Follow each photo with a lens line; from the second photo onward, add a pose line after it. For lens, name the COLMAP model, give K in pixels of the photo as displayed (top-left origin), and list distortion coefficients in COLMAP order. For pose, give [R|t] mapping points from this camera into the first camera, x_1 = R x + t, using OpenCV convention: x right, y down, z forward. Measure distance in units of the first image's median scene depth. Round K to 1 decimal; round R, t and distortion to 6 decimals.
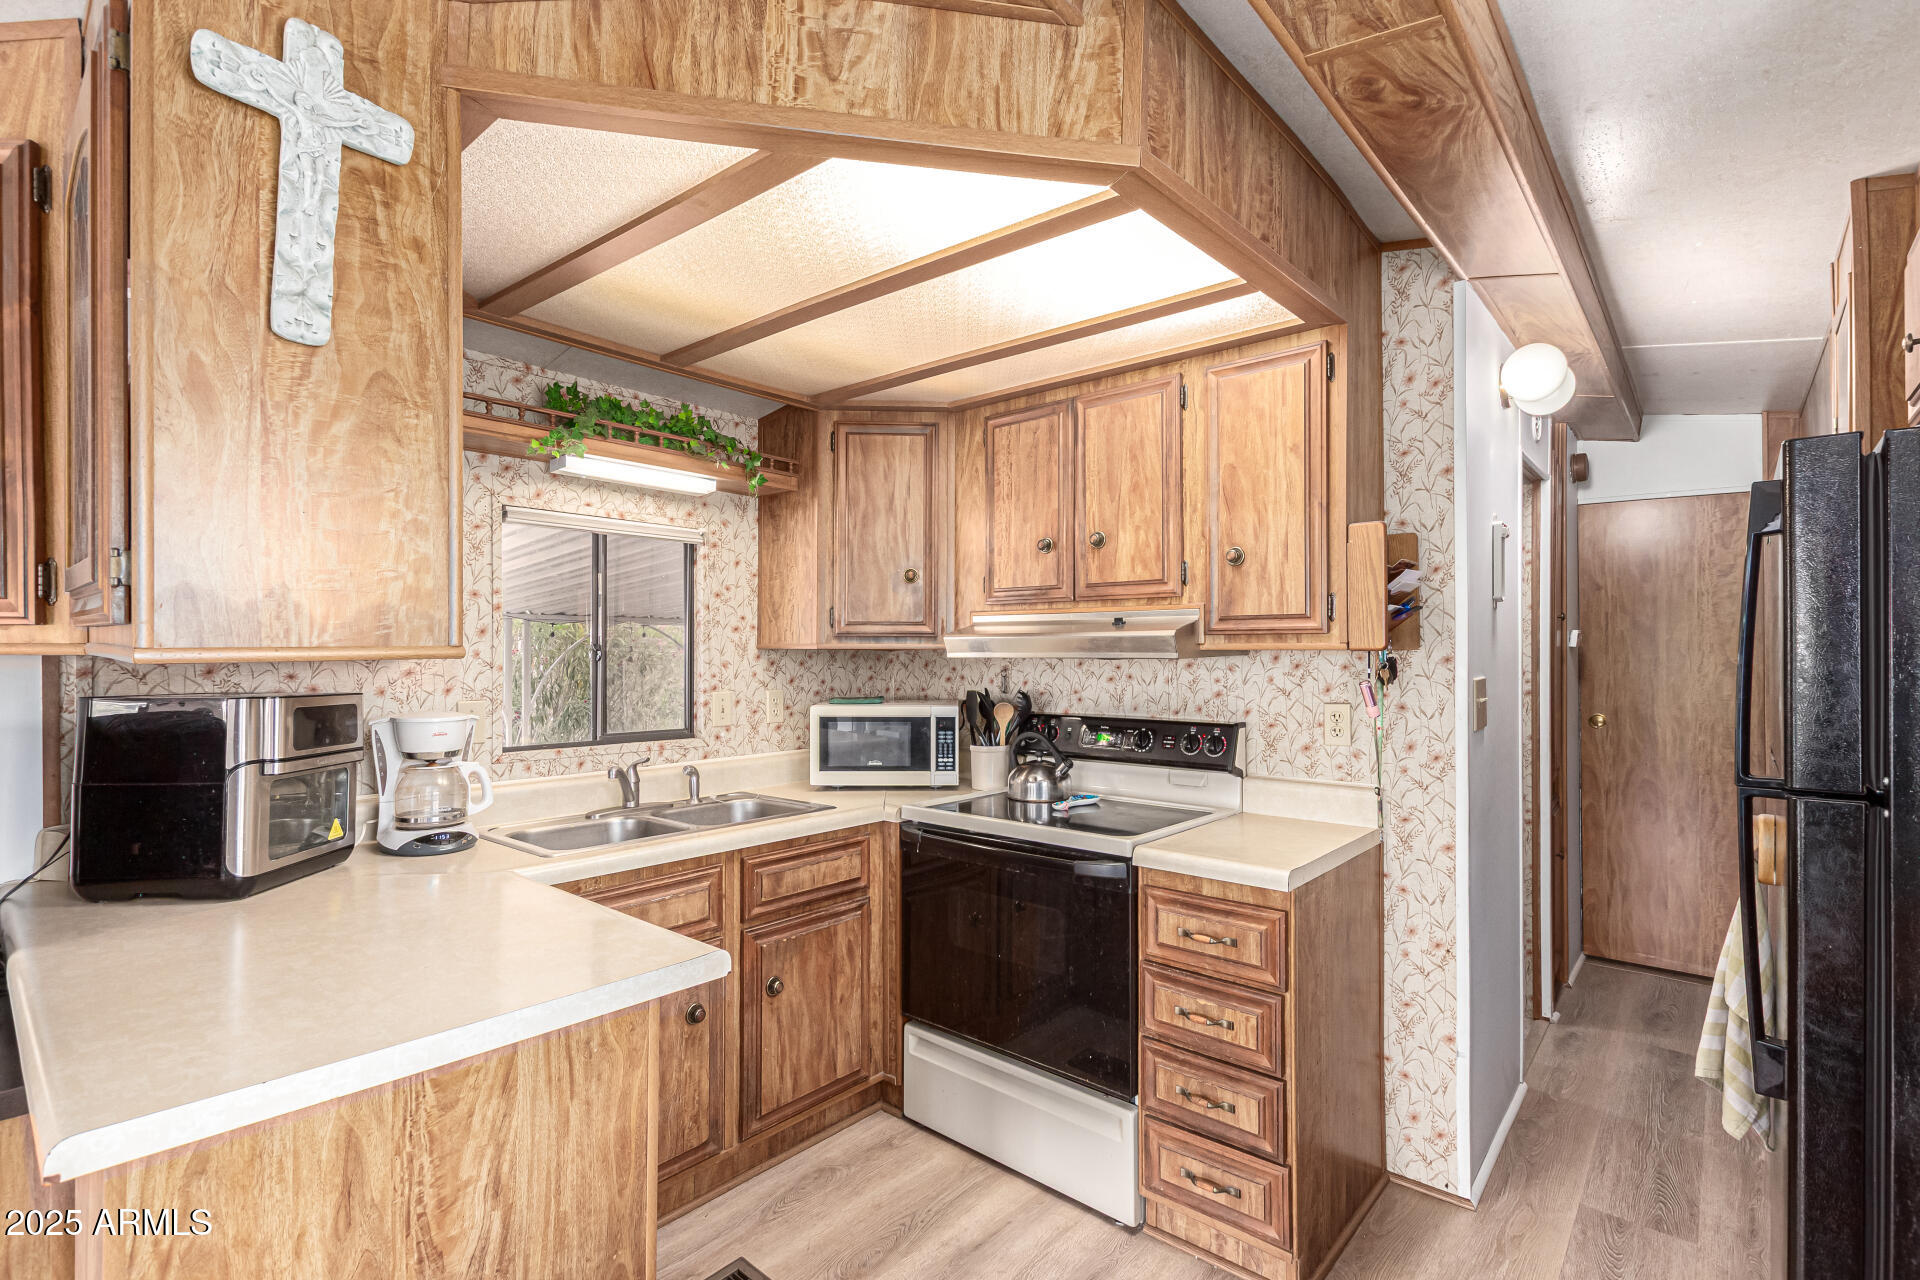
lens RADIAL K [[878.3, 0, 963.9], [0, 878.3, 648.4], [0, 0, 1]] dist [0.008315, -0.004083]
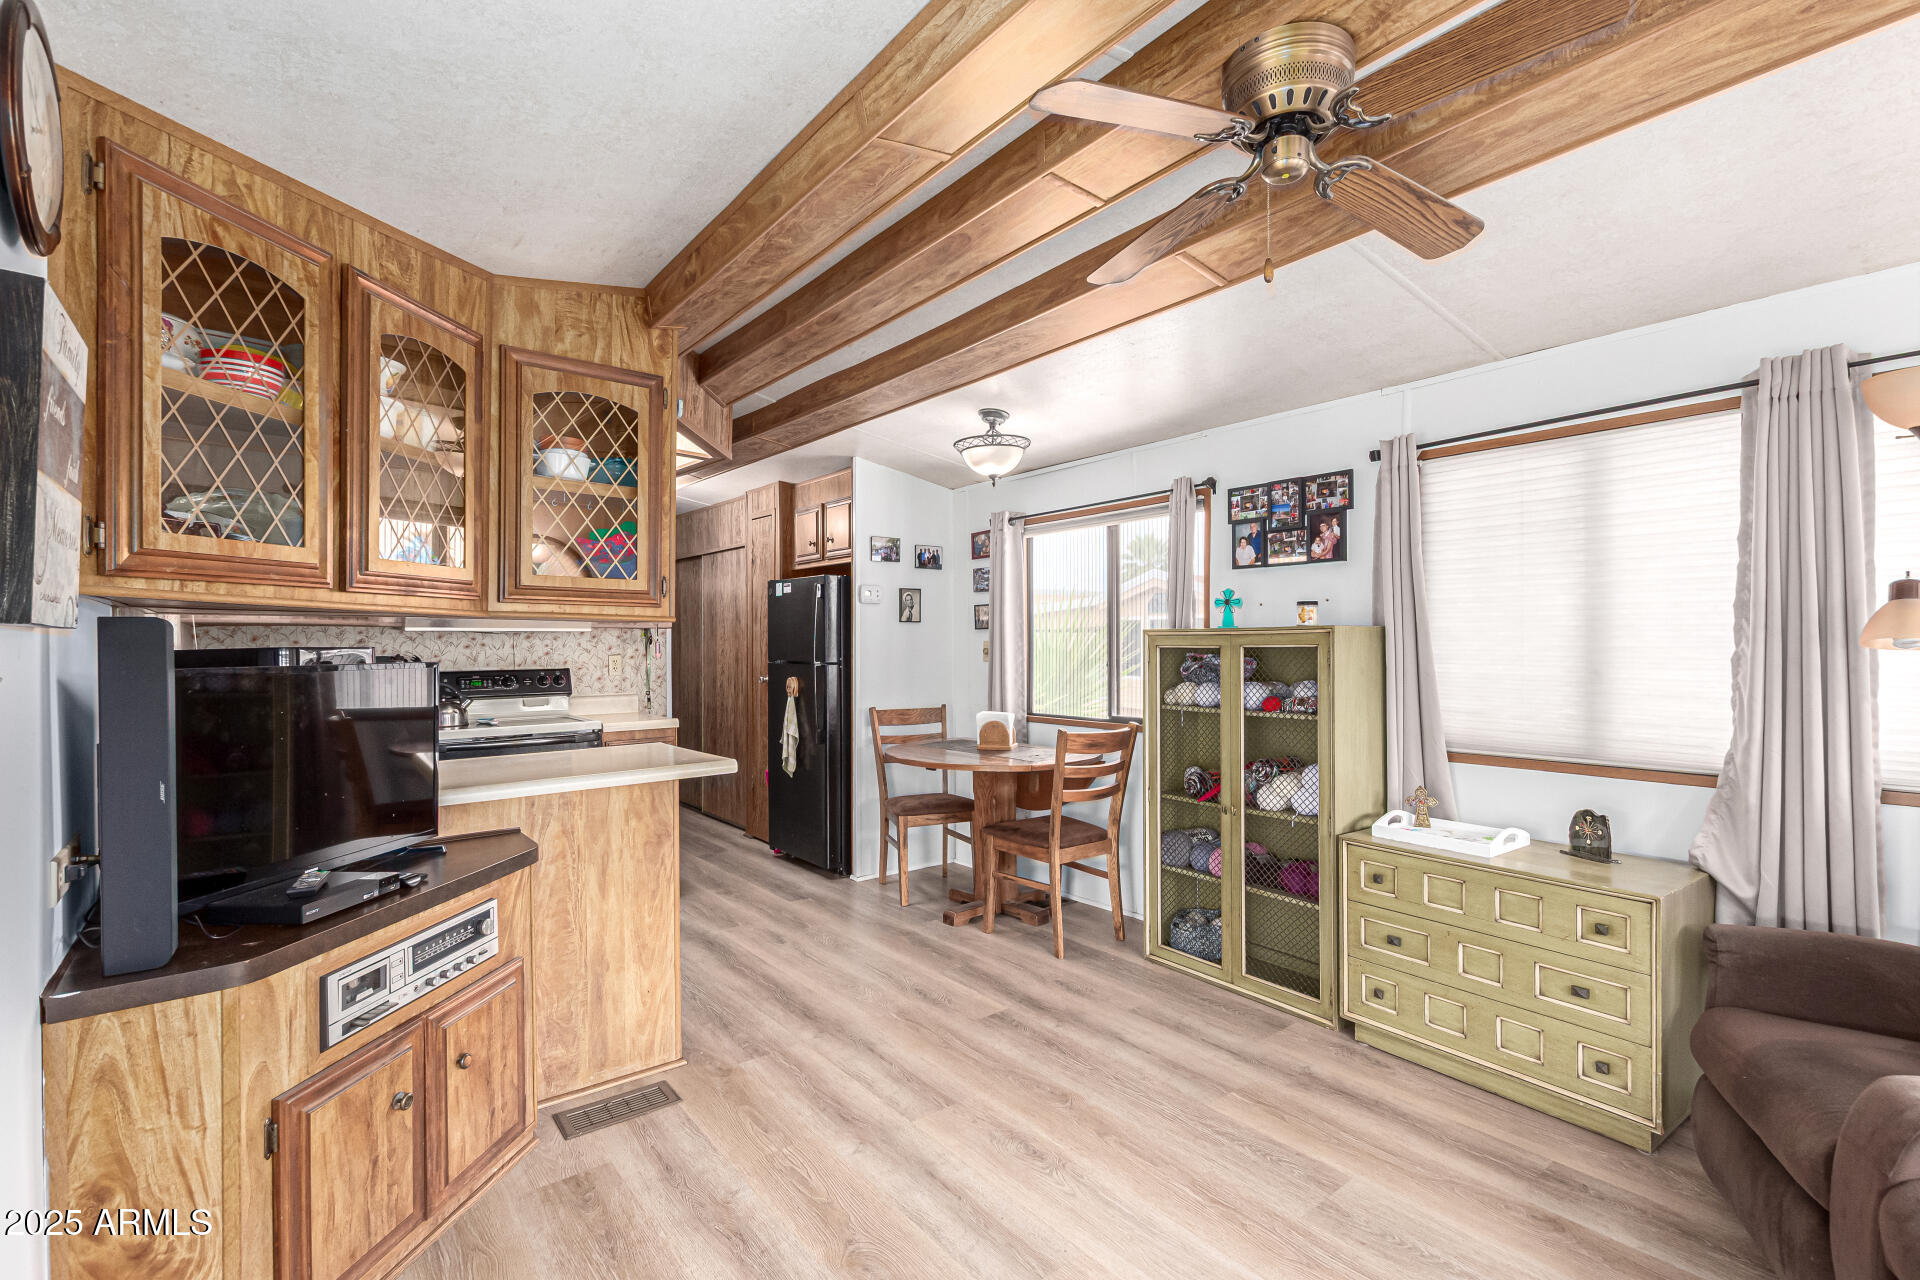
lens RADIAL K [[878.3, 0, 969.3], [0, 878.3, 645.6], [0, 0, 1]] dist [0.008315, -0.004083]
pose [[0.181767, -0.005457, 0.983326, -1.490270], [0.001426, 0.999985, 0.005285, 0.032690], [-0.983341, 0.000442, 0.181772, -0.180904]]
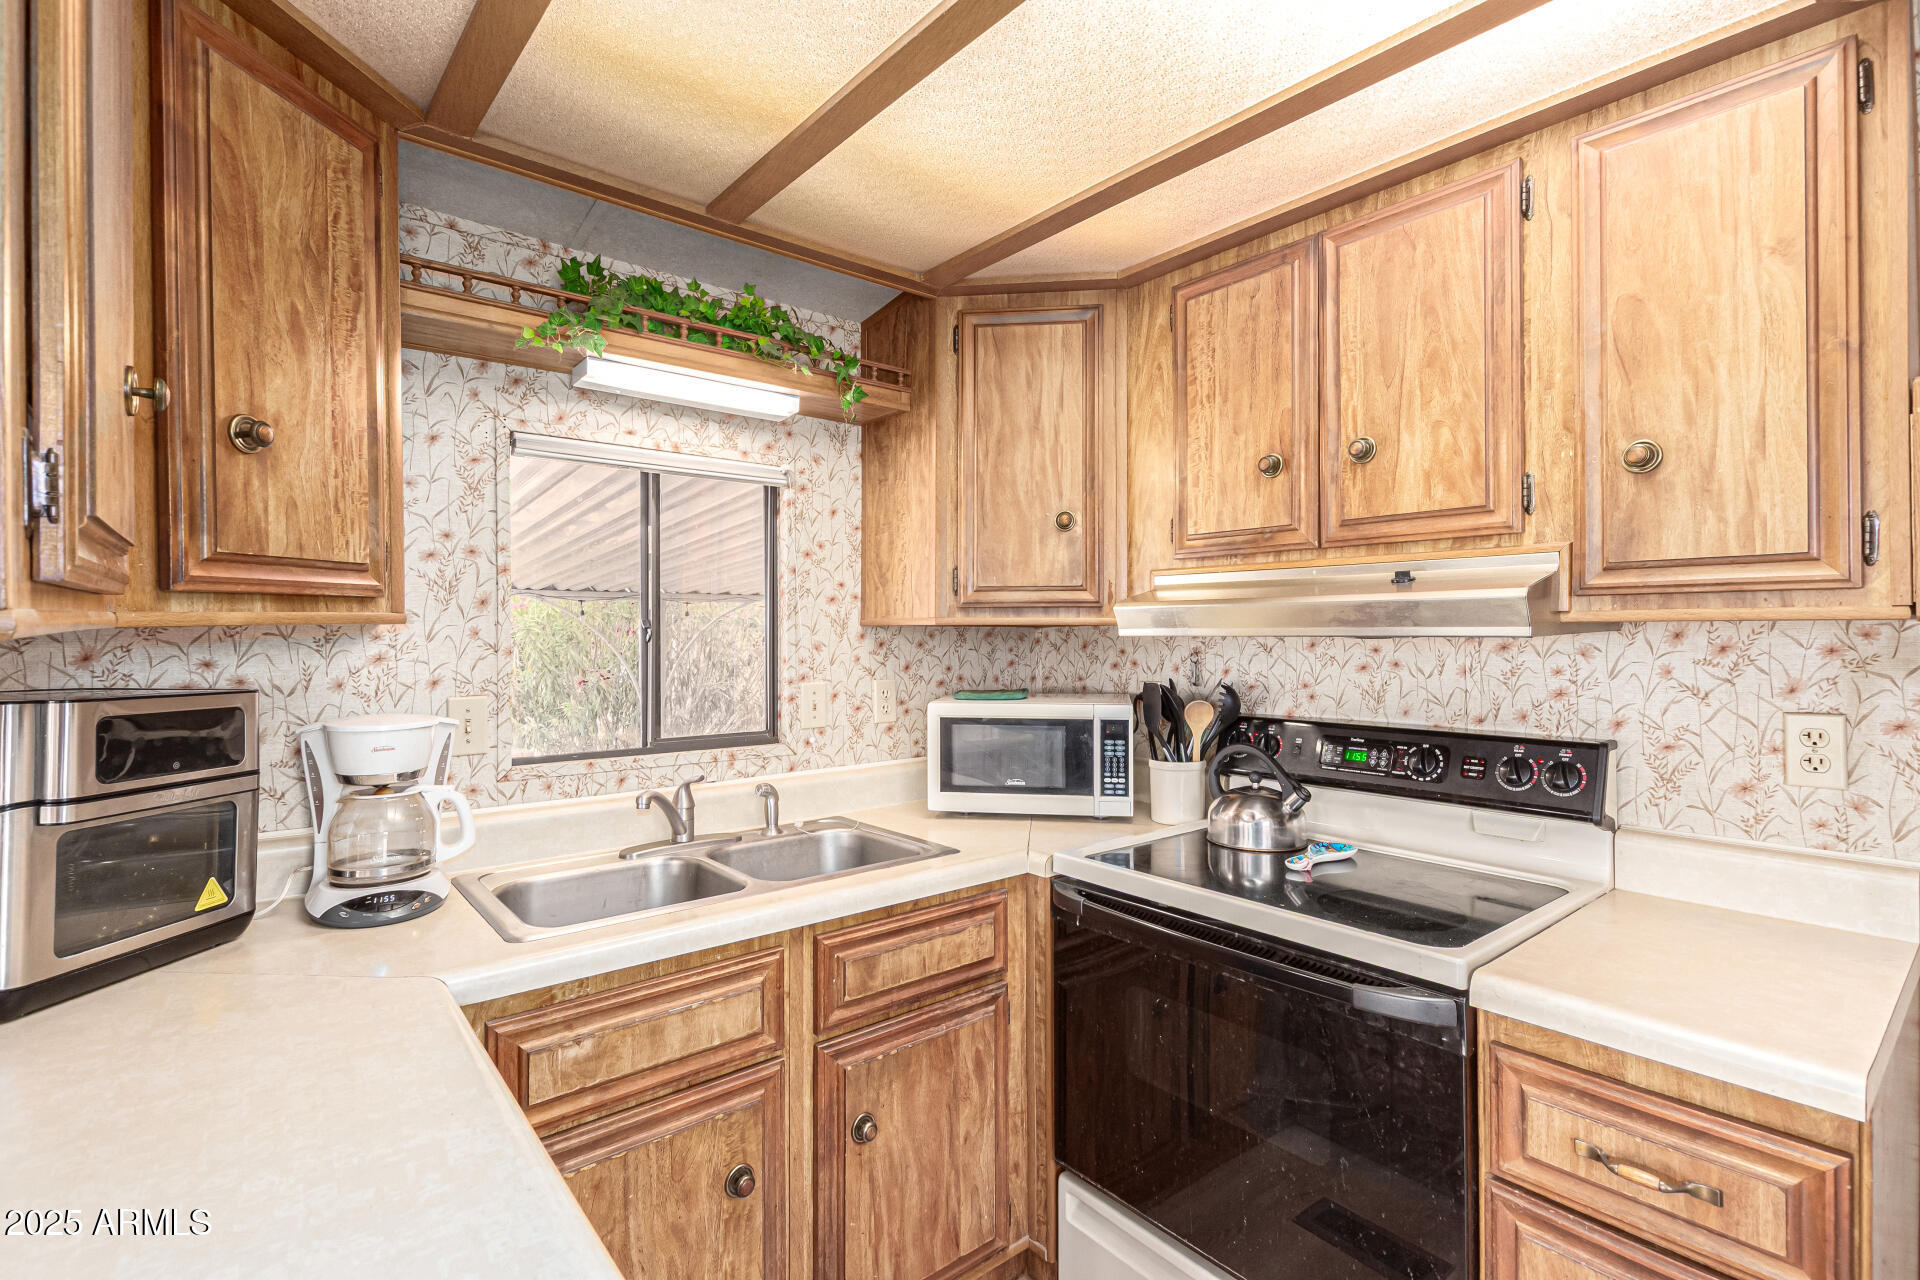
lens RADIAL K [[878.3, 0, 963.5], [0, 878.3, 628.0], [0, 0, 1]] dist [0.008315, -0.004083]
pose [[0.985949, -0.004101, -0.166996, -0.028175], [0.004103, 0.999992, -0.000334, 0.004404], [0.166996, -0.000356, 0.985957, 0.355829]]
